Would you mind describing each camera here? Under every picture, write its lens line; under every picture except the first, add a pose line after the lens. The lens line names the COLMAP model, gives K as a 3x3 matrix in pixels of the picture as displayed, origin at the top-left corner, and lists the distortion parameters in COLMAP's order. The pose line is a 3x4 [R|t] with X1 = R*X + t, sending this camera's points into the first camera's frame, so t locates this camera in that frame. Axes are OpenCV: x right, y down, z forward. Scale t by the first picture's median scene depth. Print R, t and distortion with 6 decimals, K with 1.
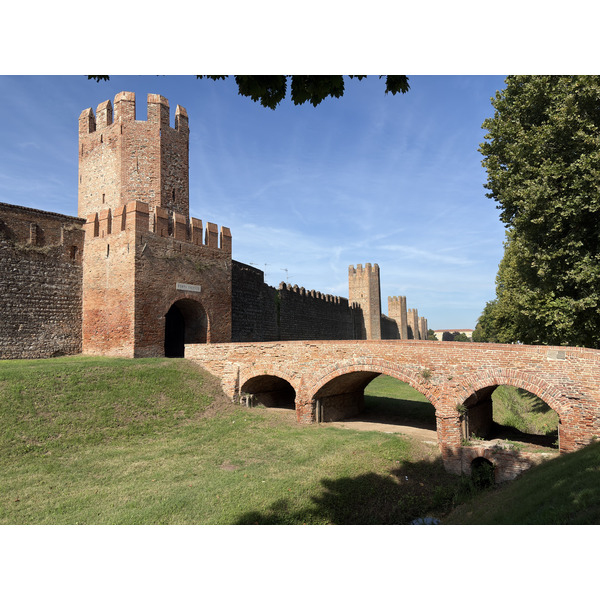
lens RADIAL K [[427.6, 0, 300.0], [0, 427.6, 300.0], [0, 0, 1]] dist [0.095444, 0.000048]
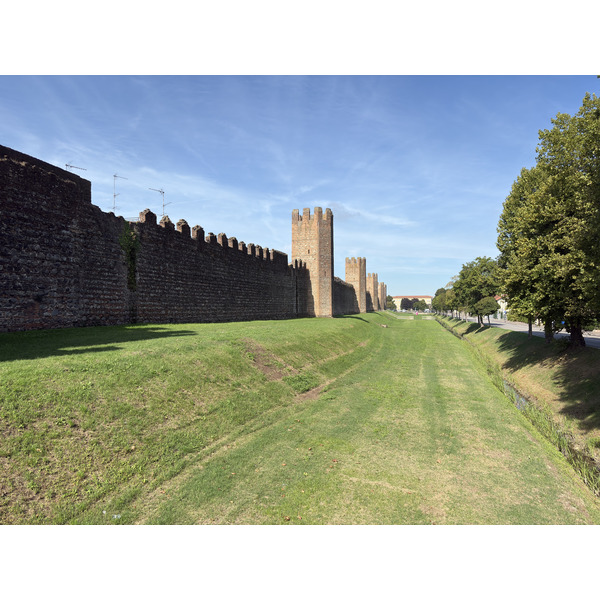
lens RADIAL K [[427.6, 0, 300.0], [0, 427.6, 300.0], [0, 0, 1]] dist [0.095444, 0.000048]
pose [[0.995673, 0.014253, 0.091832, 0.061333], [-0.021826, 0.996393, 0.082006, 0.013202], [-0.090332, -0.083655, 0.992392, 0.250557]]
